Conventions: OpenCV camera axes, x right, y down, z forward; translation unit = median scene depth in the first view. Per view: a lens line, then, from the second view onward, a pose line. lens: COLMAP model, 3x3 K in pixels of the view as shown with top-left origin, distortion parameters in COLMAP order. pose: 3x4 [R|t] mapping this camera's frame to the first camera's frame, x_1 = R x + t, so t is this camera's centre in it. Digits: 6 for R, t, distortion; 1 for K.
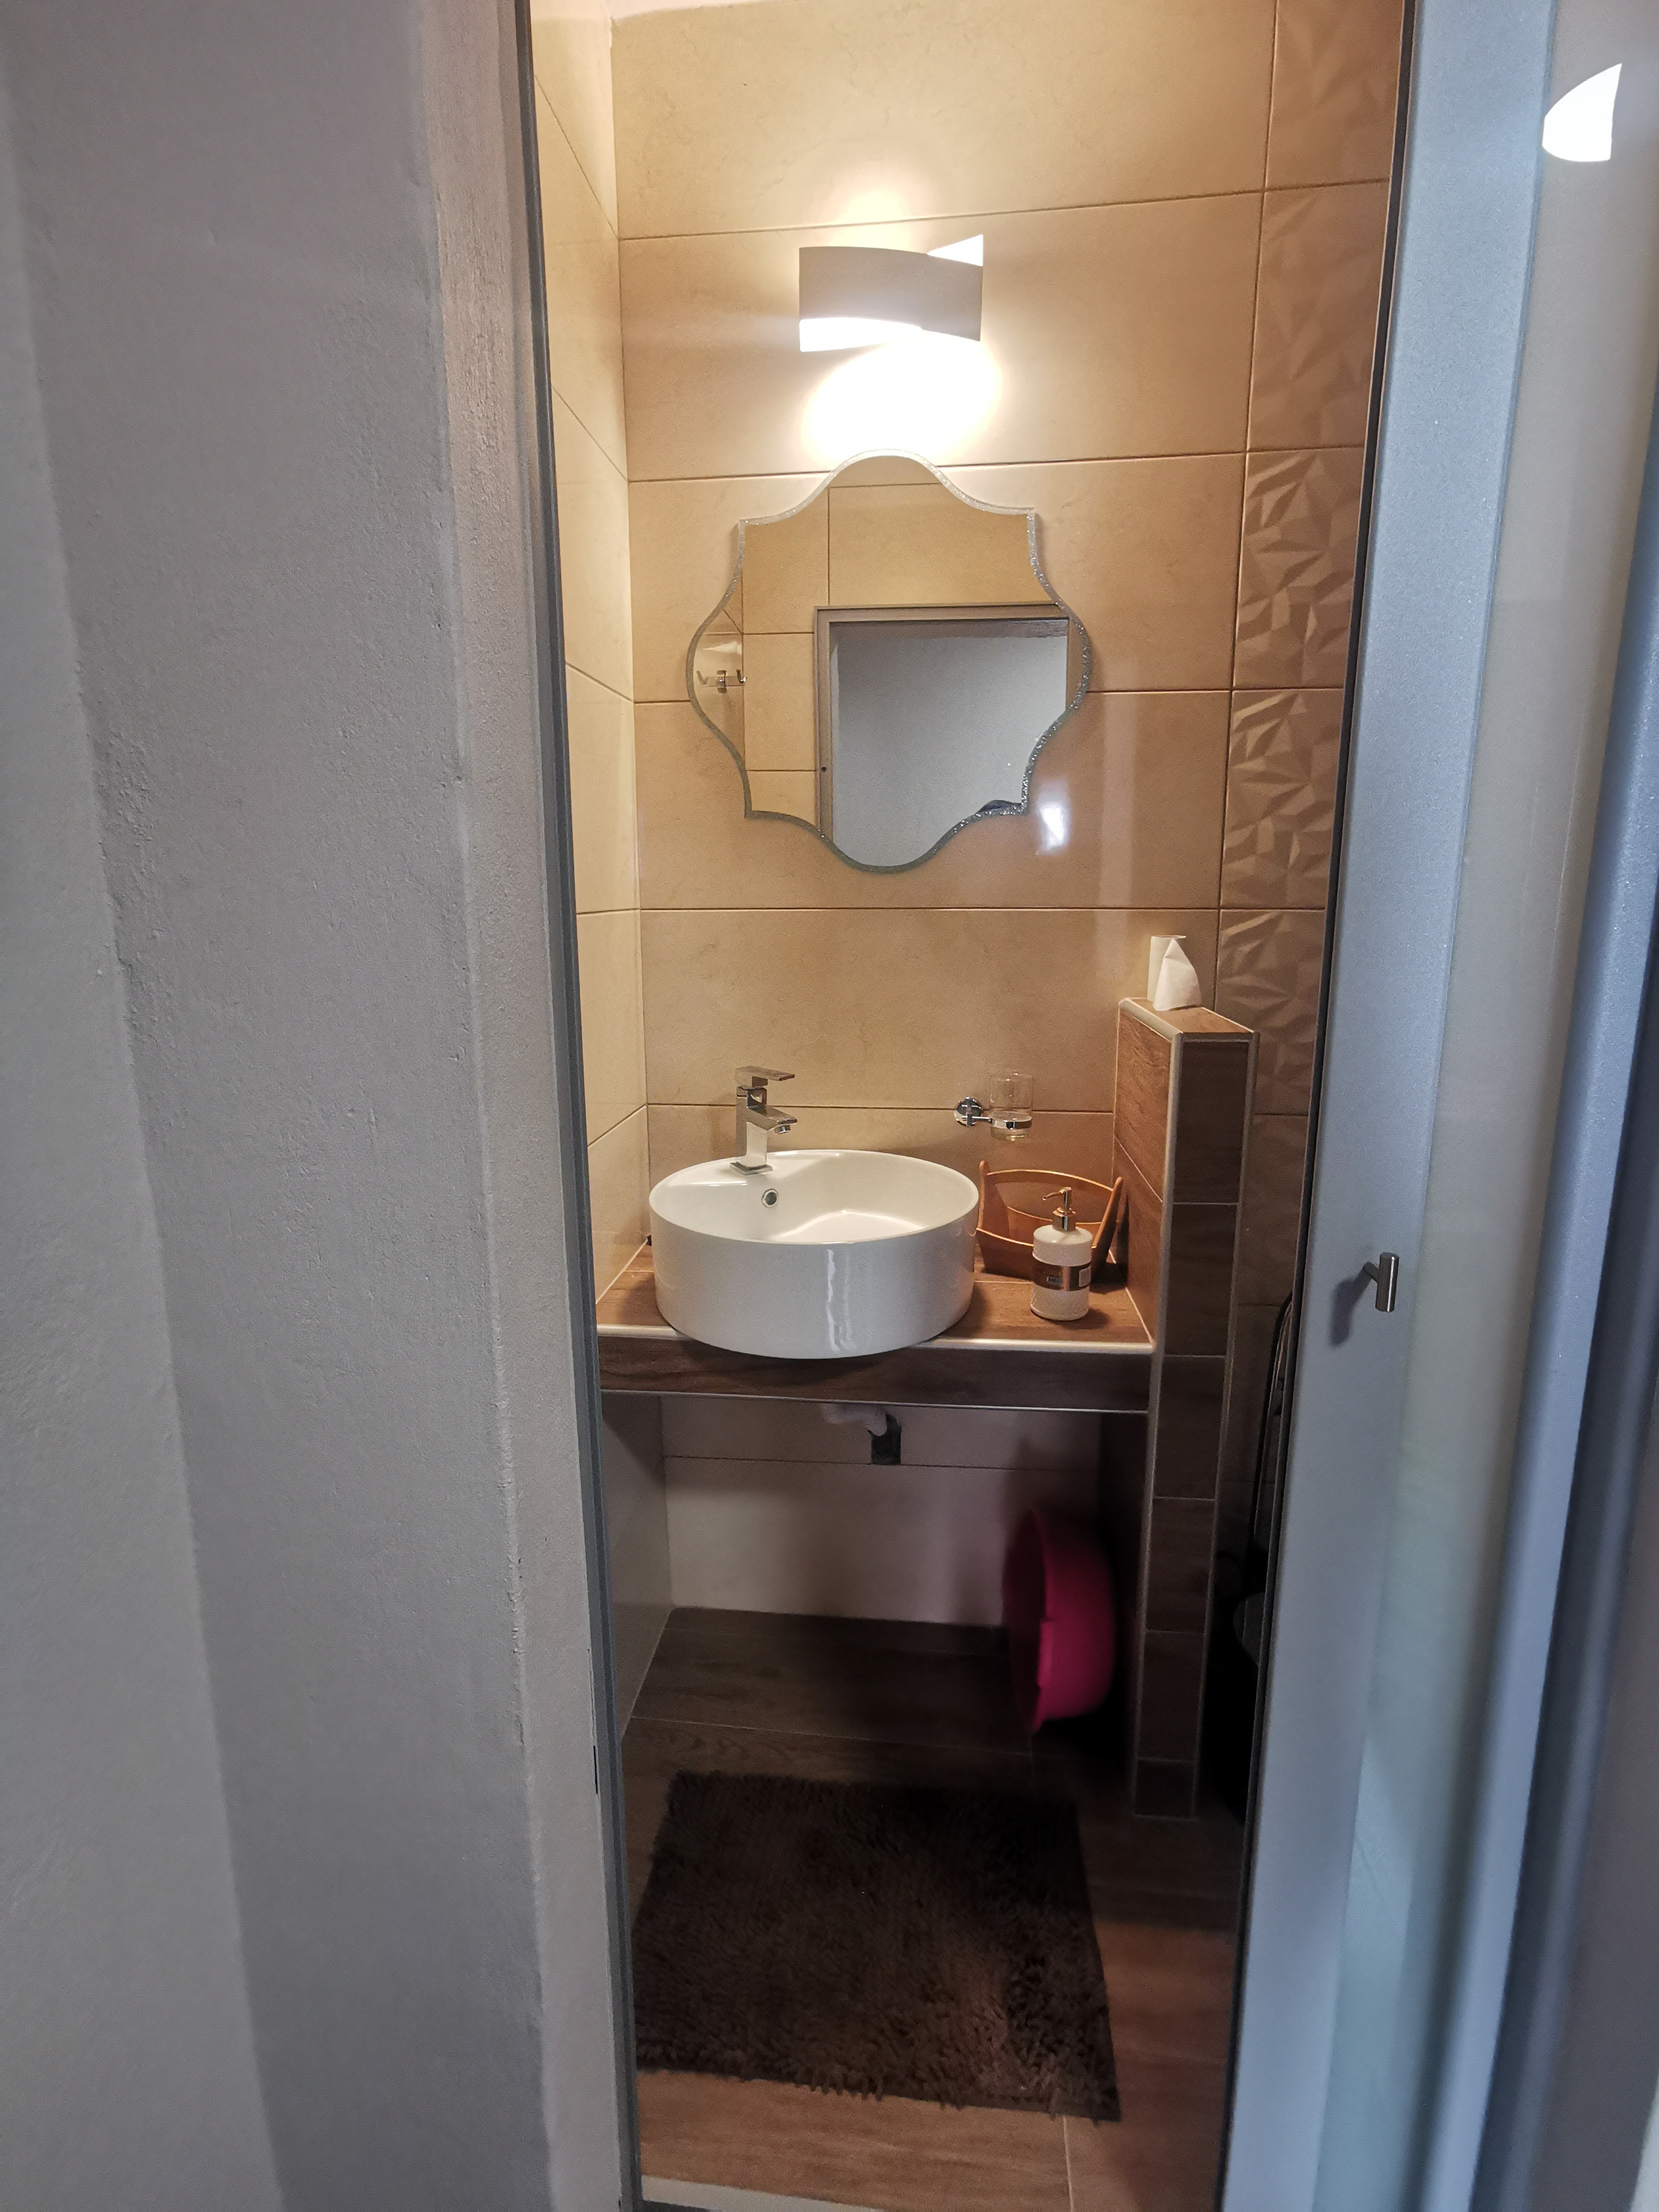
lens RADIAL K [[1073.7, 0, 828.3], [0, 1073.7, 1100.0], [0, 0, 1]] dist [-0.014915, 0.005886]
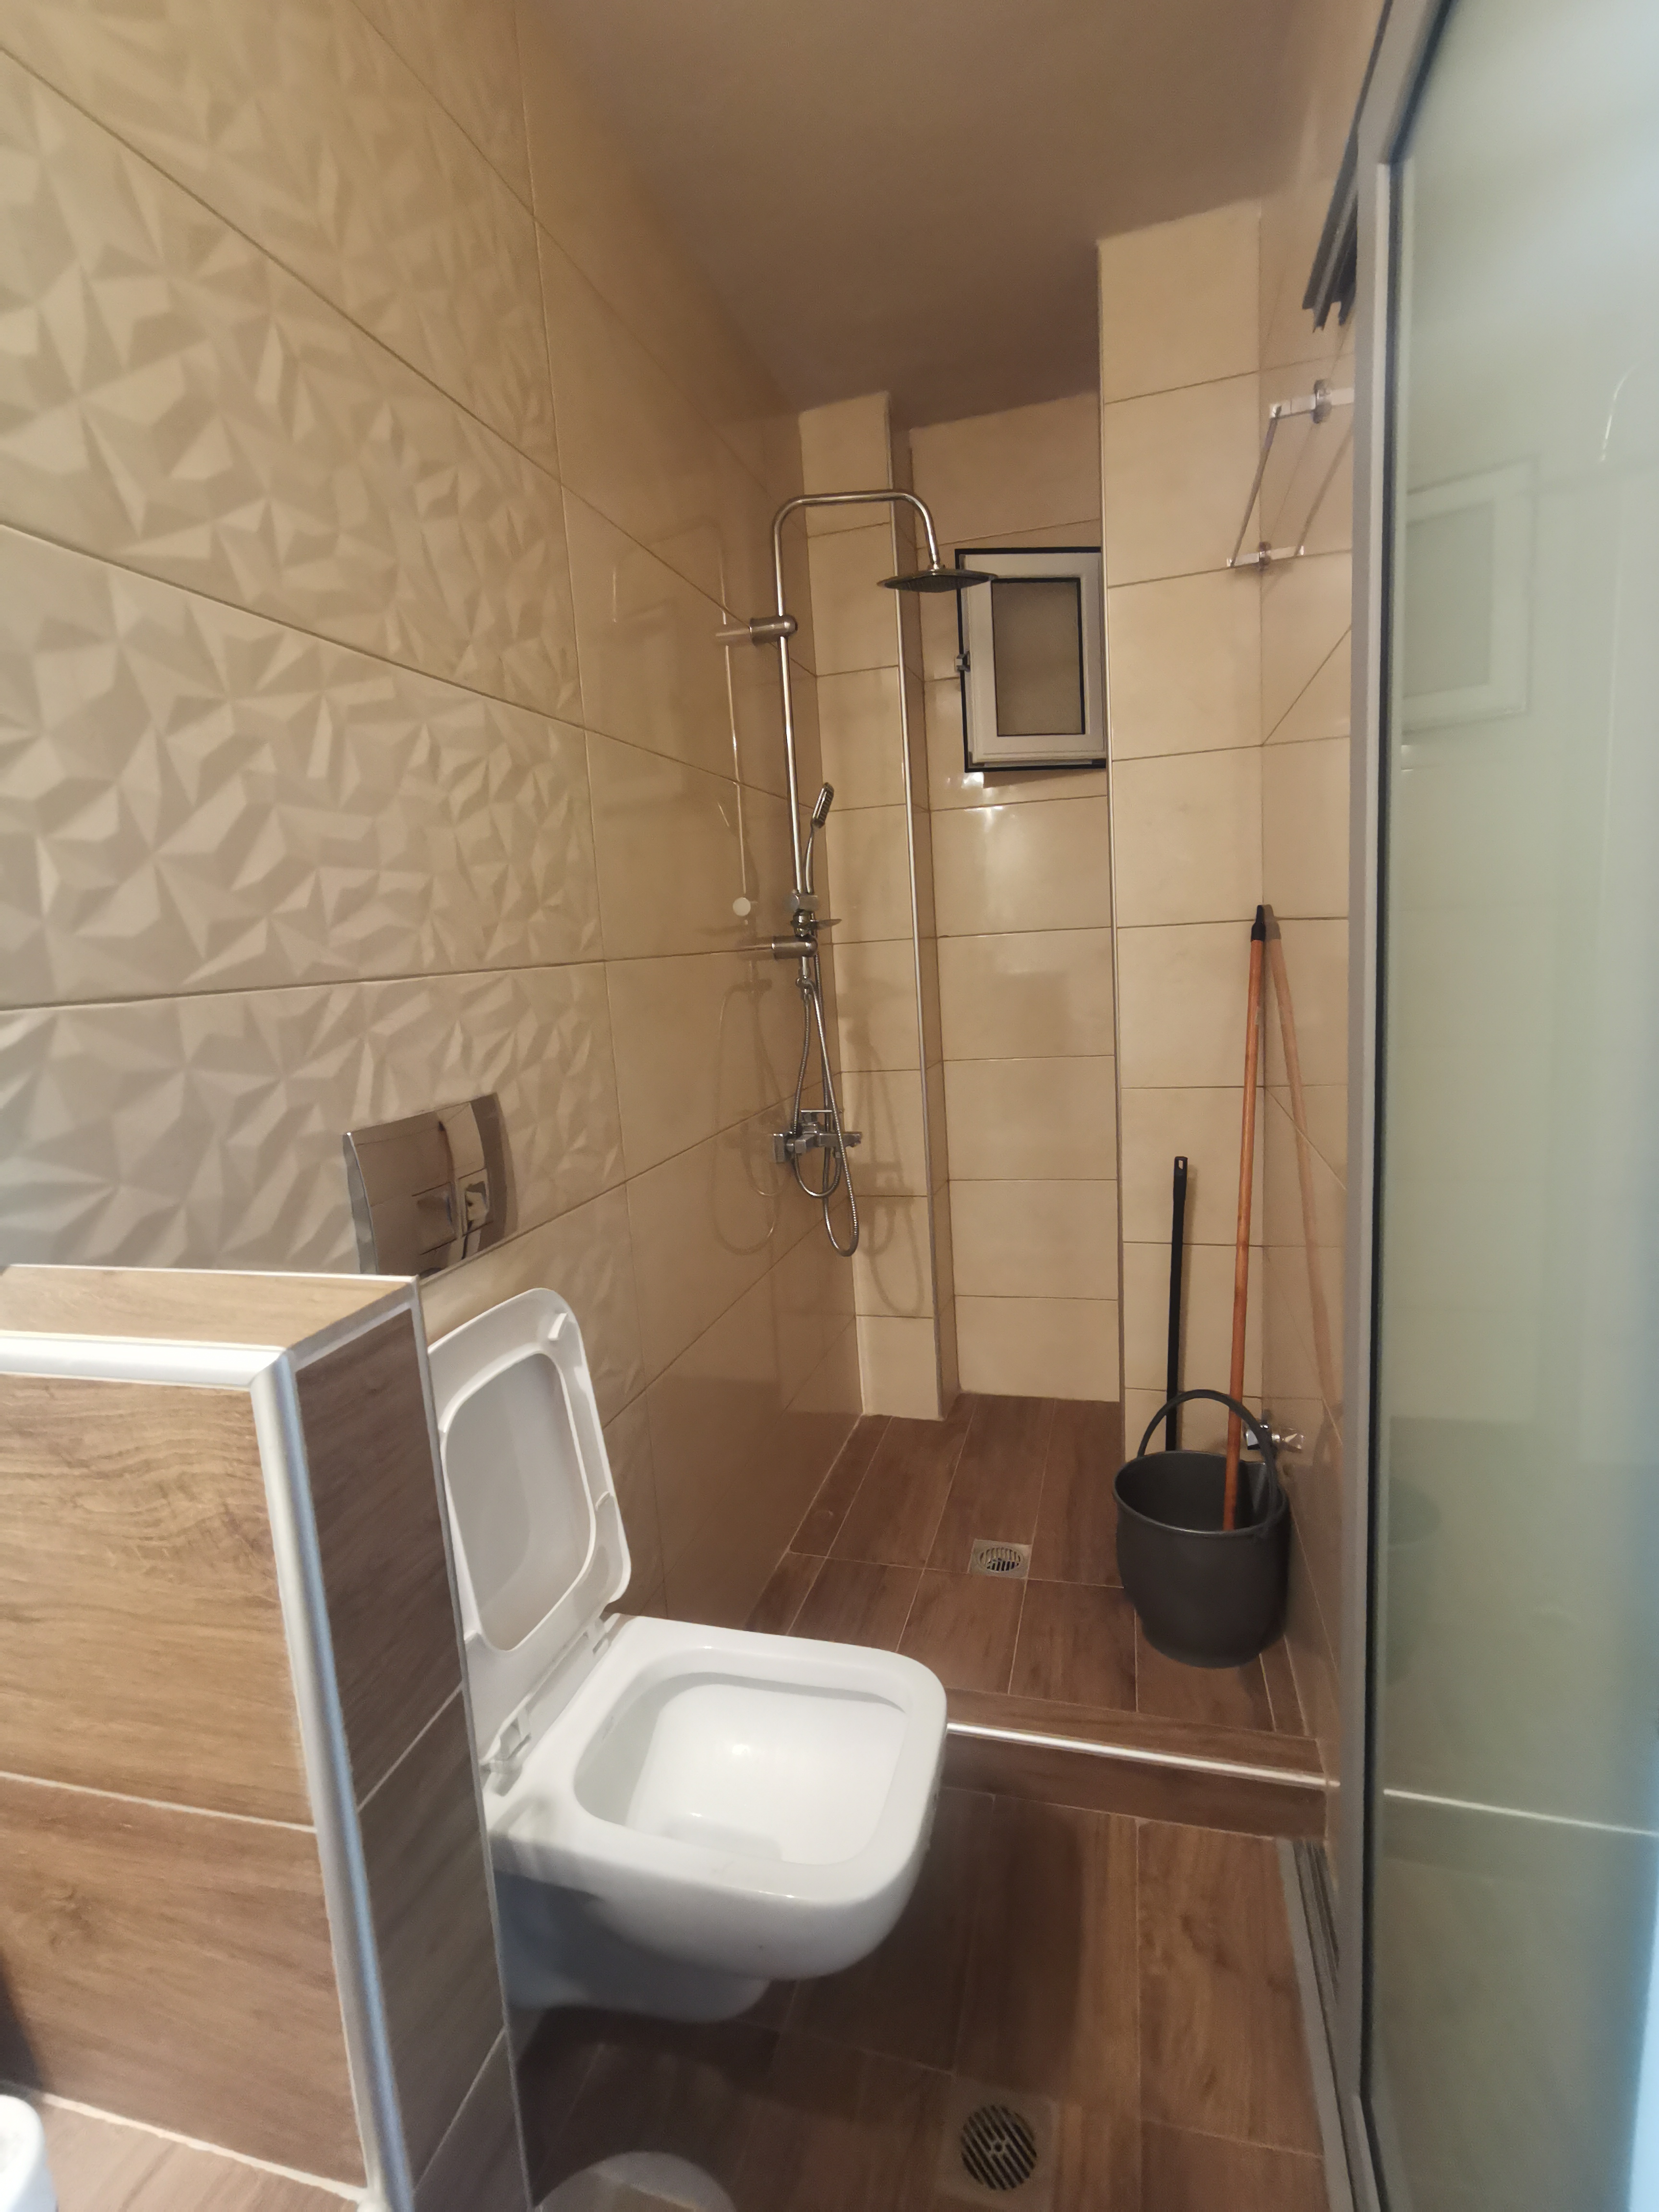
lens RADIAL K [[1073.7, 0, 826.3], [0, 1073.7, 1103.5], [0, 0, 1]] dist [-0.014915, 0.005886]
pose [[0.186551, -0.149626, 0.970984, 0.039069], [0.249044, 0.963255, 0.100587, -0.102282], [-0.950356, 0.223053, 0.216959, 0.600146]]
